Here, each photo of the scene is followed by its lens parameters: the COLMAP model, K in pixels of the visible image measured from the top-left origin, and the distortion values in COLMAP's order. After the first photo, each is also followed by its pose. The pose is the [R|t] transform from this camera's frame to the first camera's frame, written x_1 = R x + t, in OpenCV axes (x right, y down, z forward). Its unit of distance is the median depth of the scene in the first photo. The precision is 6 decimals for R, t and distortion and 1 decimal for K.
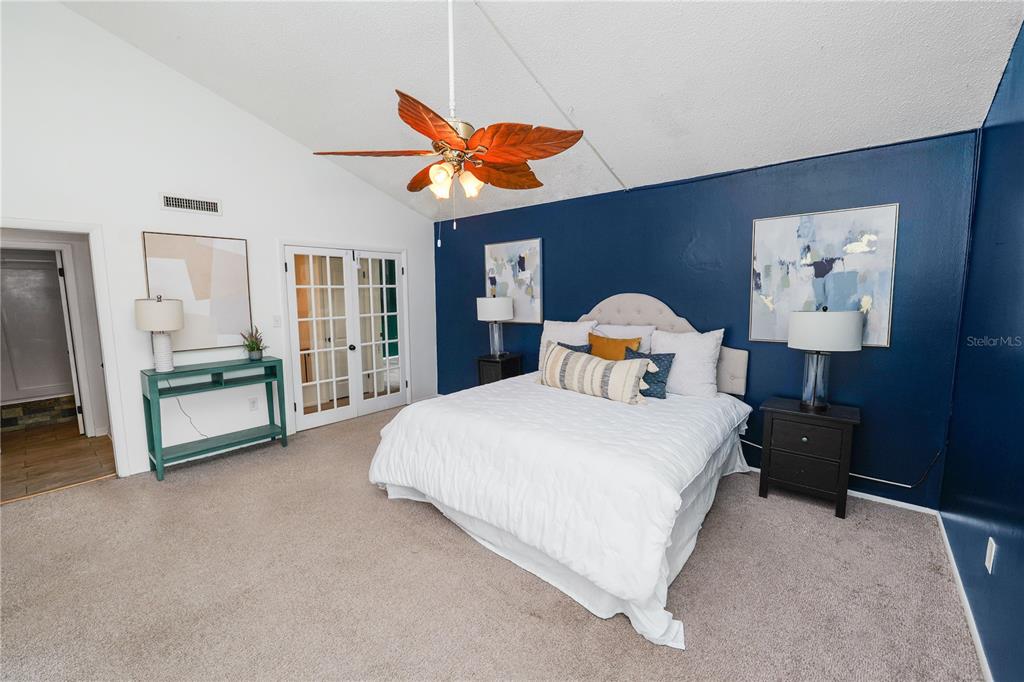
lens RADIAL K [[417.8, 0, 509.1], [0, 417.8, 336.3], [0, 0, 1]] dist [-0.010275, -0.000138]
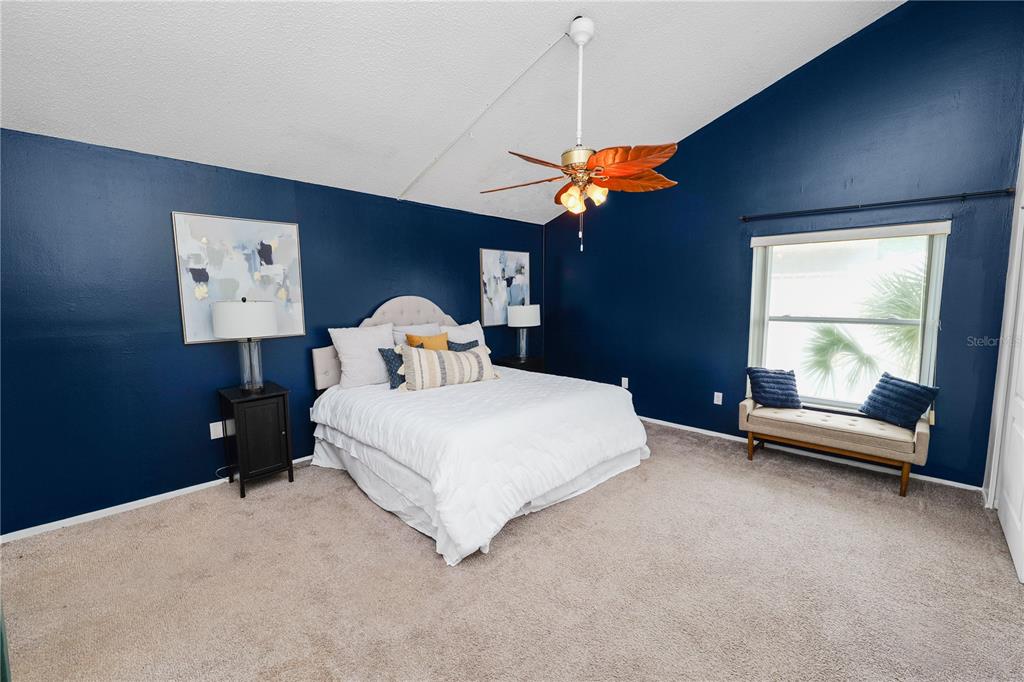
lens RADIAL K [[417.8, 0, 507.9], [0, 417.8, 337.8], [0, 0, 1]] dist [-0.010275, -0.000138]
pose [[0.076155, -0.089042, 0.993112, -0.993072], [0.110665, 0.990606, 0.080332, -0.066227], [-0.990936, 0.103785, 0.085293, 0.824985]]
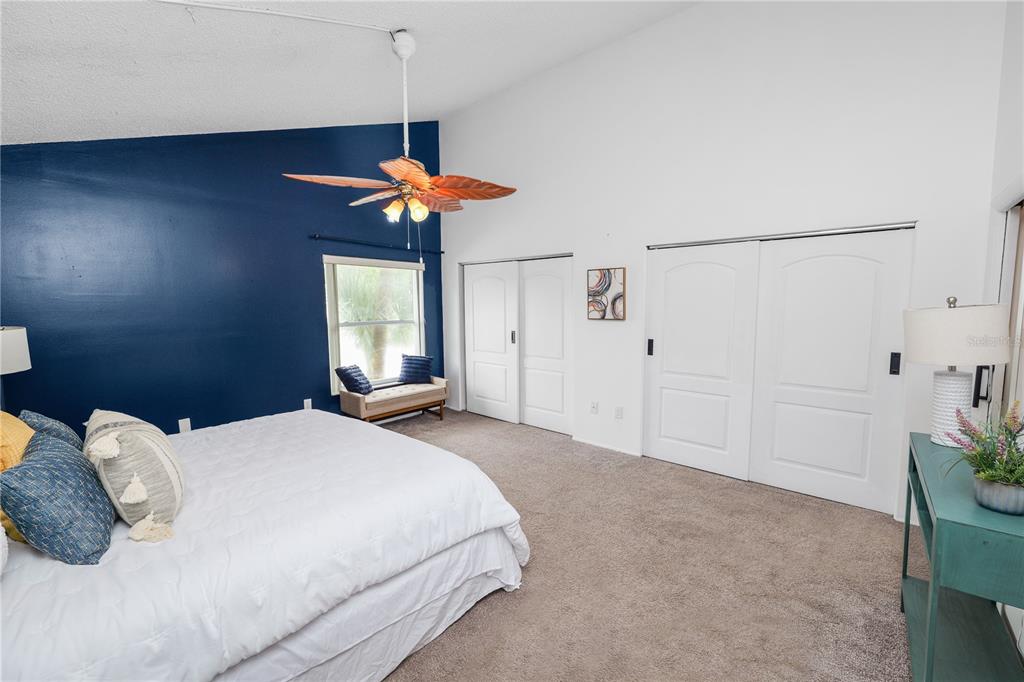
lens RADIAL K [[417.8, 0, 518.8], [0, 417.8, 339.5], [0, 0, 1]] dist [-0.010275, -0.000138]
pose [[-0.999460, 0.018147, 0.027404, -0.320942], [0.023338, 0.978910, 0.202955, -0.179175], [-0.023143, 0.203485, -0.978805, 1.654827]]
